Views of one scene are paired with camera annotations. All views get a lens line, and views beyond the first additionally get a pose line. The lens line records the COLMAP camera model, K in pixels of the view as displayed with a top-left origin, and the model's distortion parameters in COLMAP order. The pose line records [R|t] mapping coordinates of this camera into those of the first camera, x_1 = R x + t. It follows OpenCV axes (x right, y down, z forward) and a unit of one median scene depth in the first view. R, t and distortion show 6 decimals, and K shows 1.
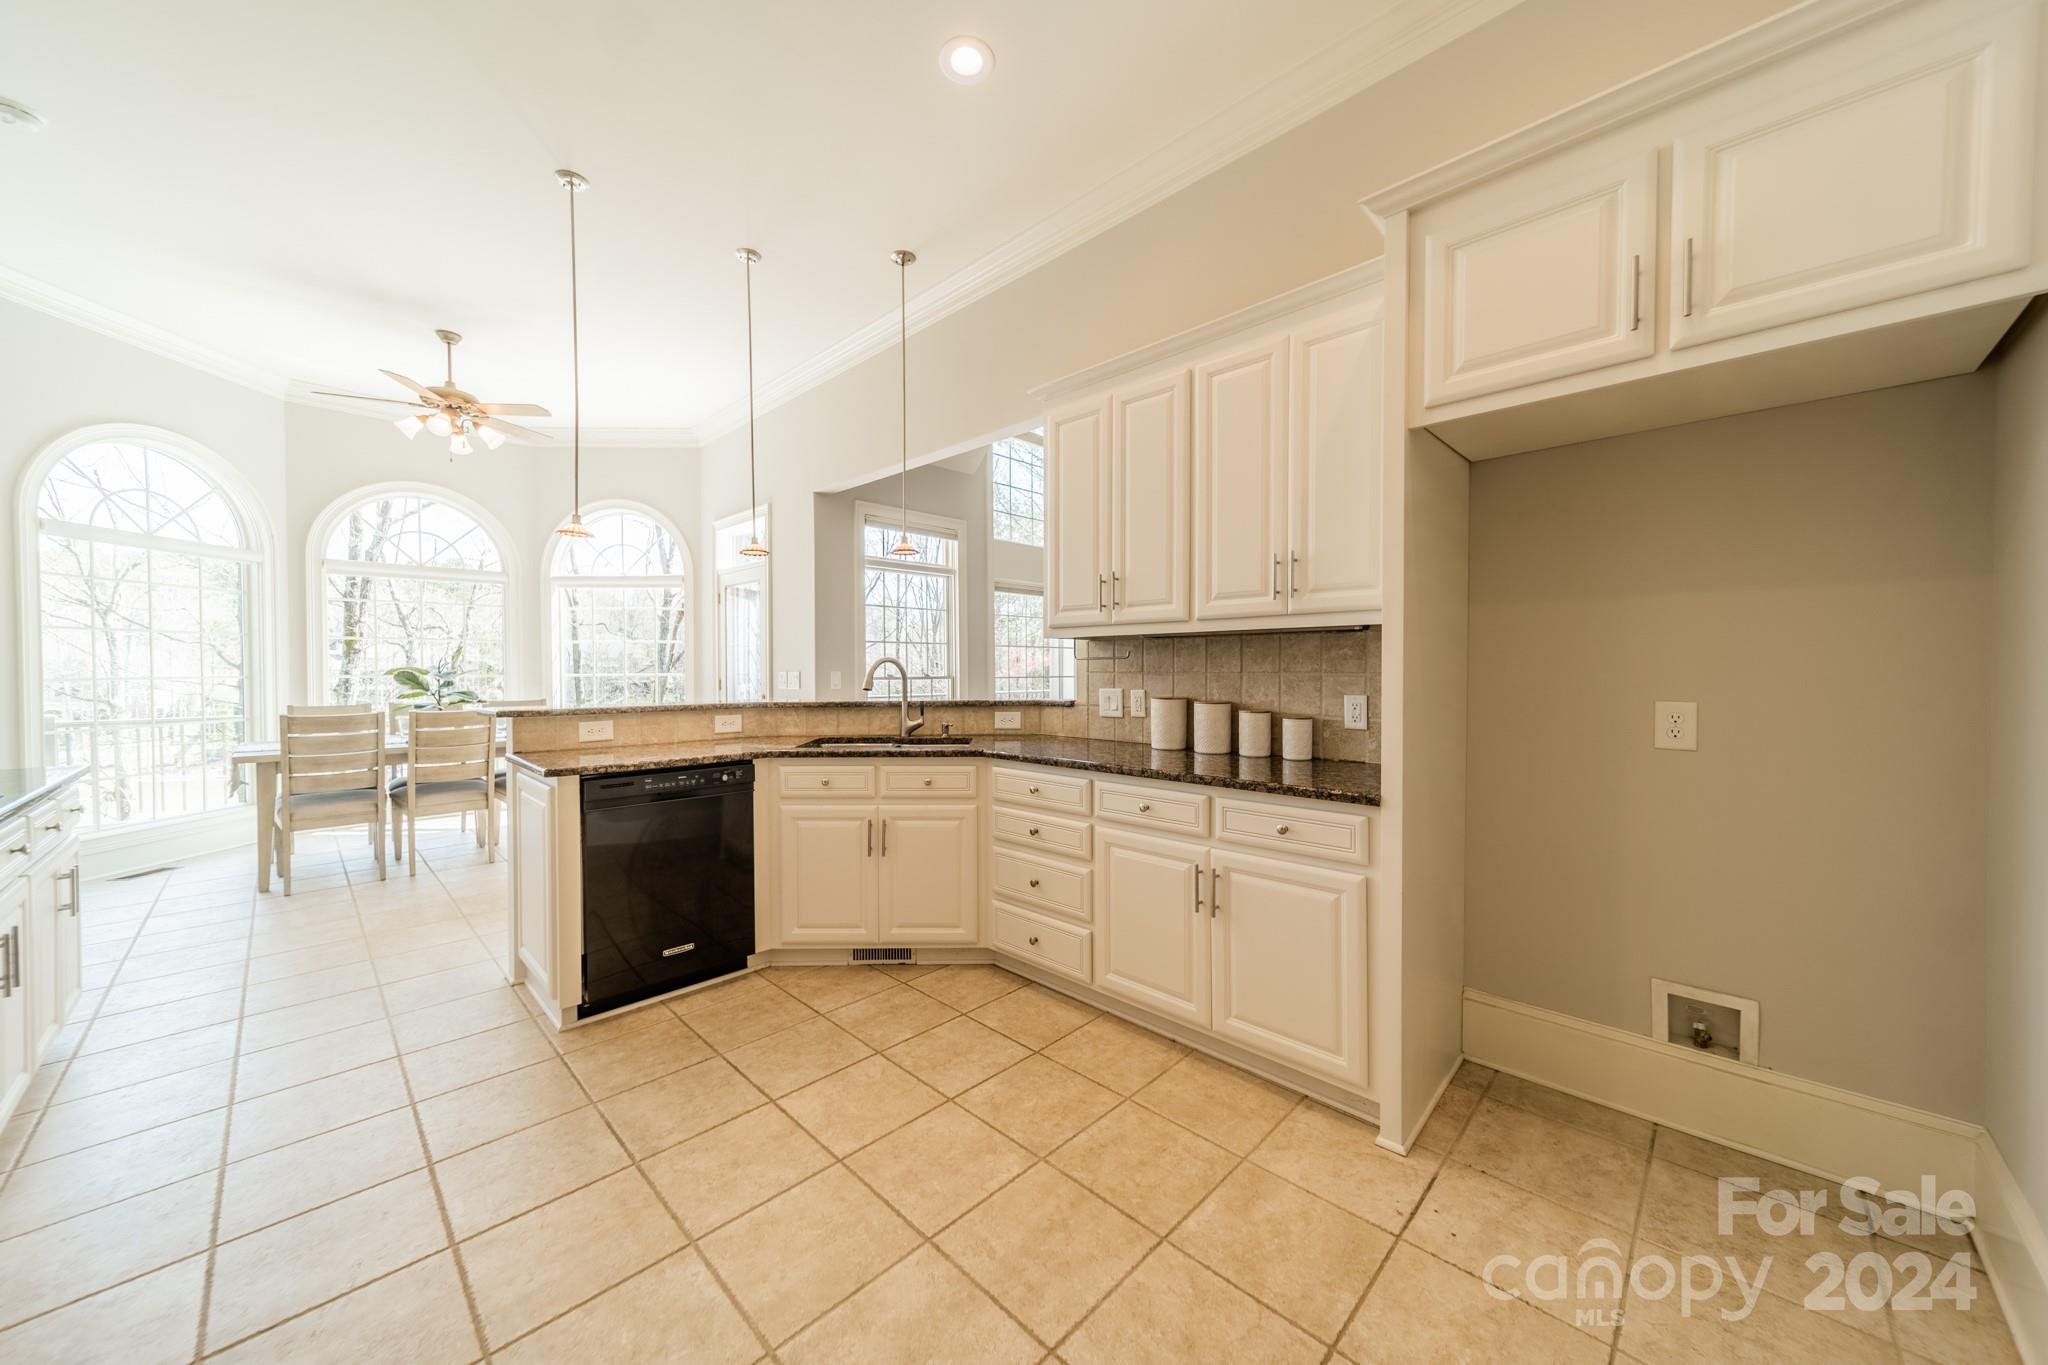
lens RADIAL K [[722.4, 0, 1017.4], [0, 722.4, 665.7], [0, 0, 1]] dist [0.010558, -0.000004]
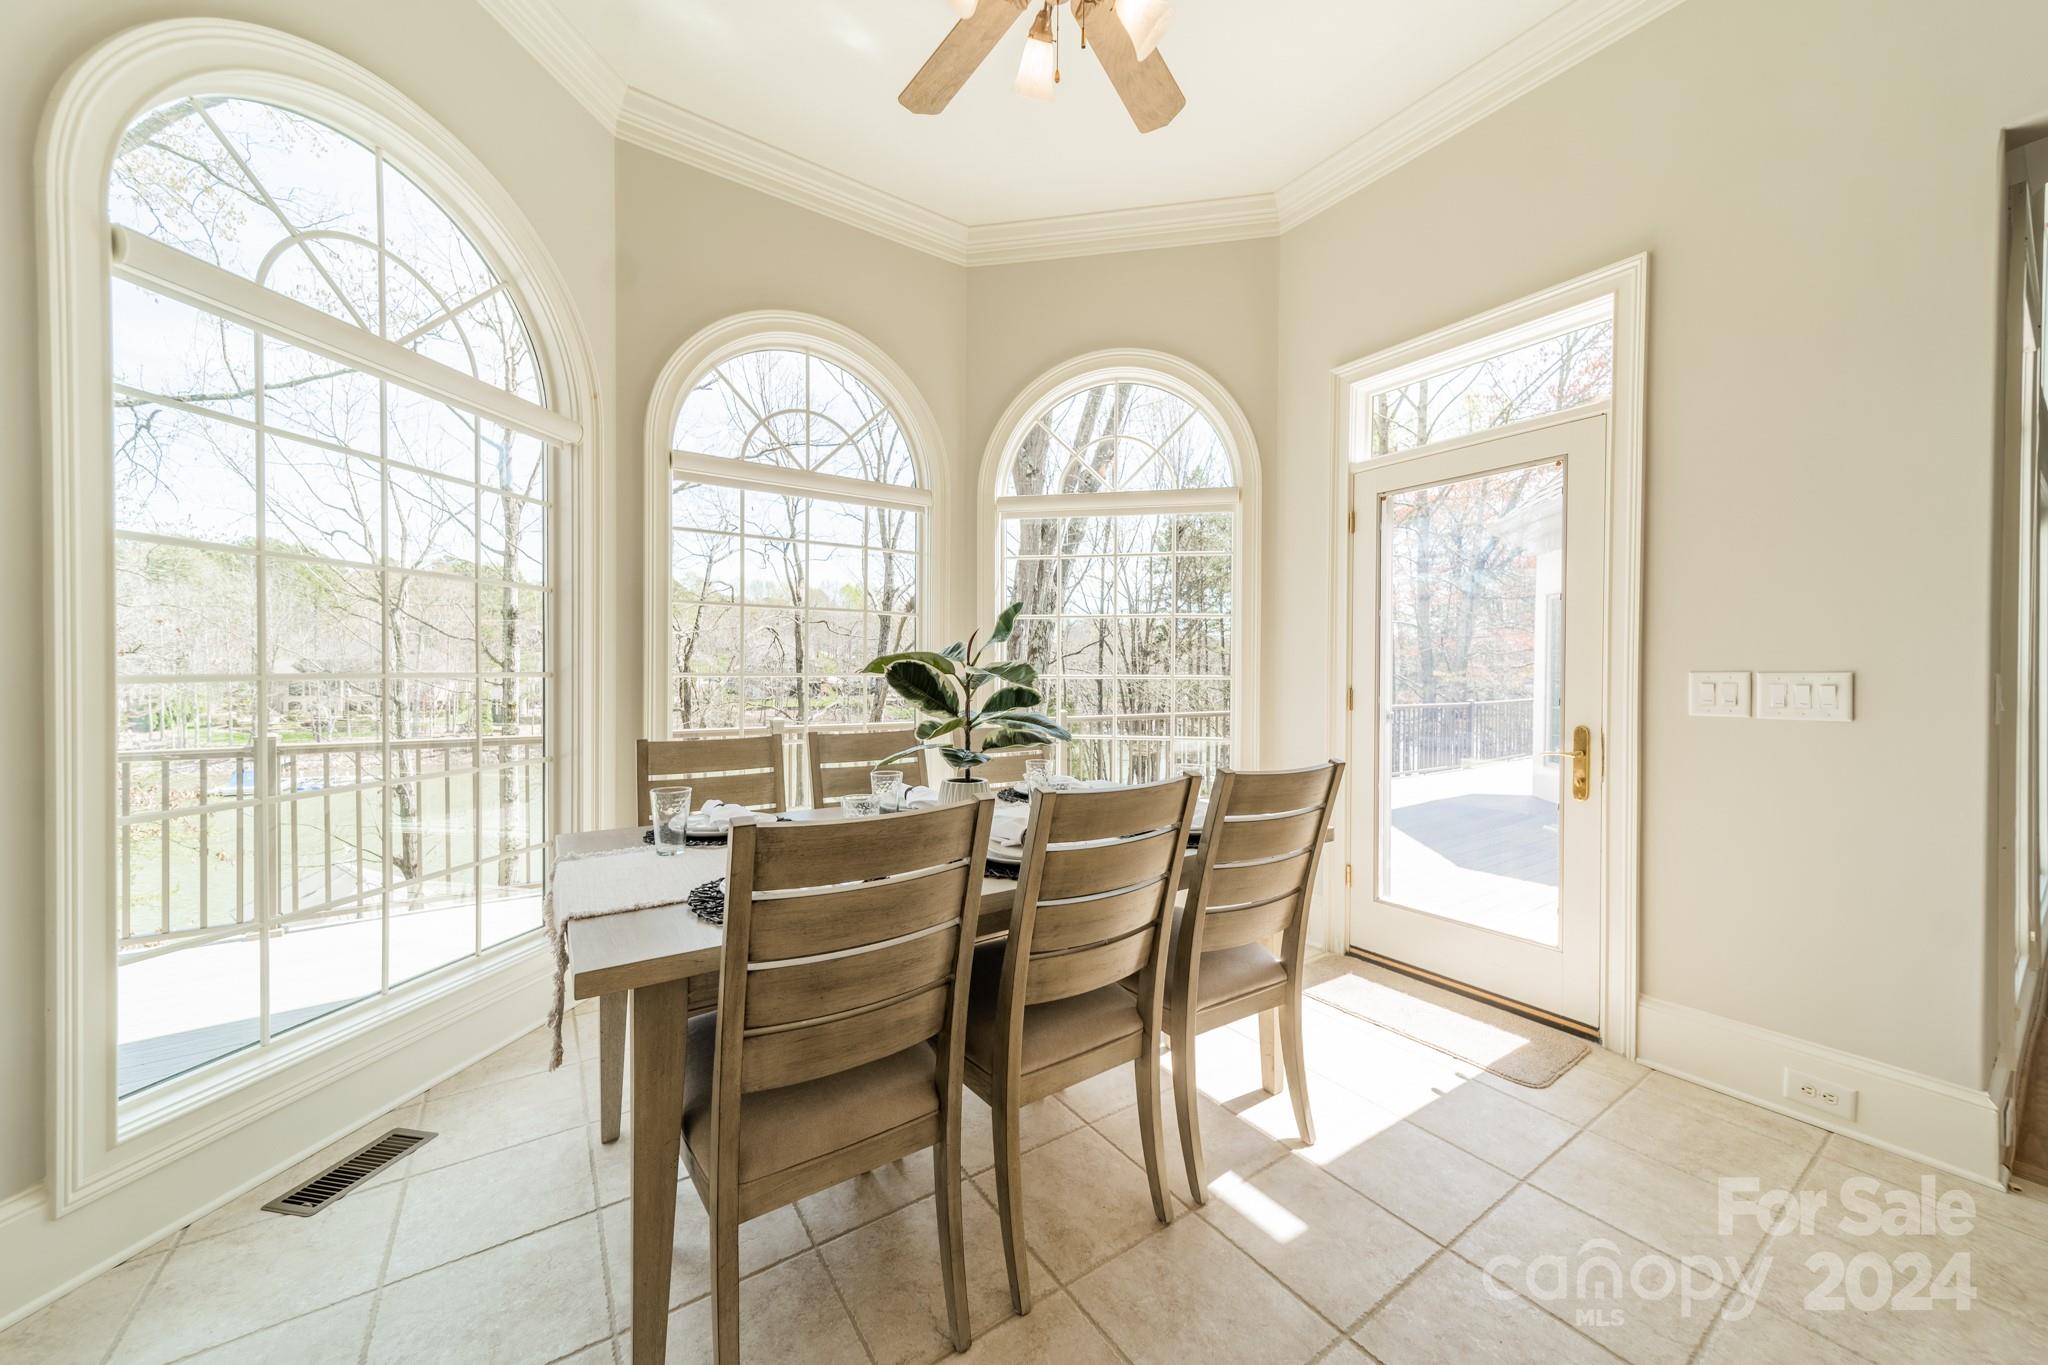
lens RADIAL K [[722.4, 0, 1017.4], [0, 722.4, 665.7], [0, 0, 1]] dist [0.010558, -0.000004]
pose [[0.981461, 0.007692, -0.191509, -0.630967], [-0.008809, 0.999949, -0.004987, 0.009446], [0.191461, 0.006581, 0.981478, 0.560420]]
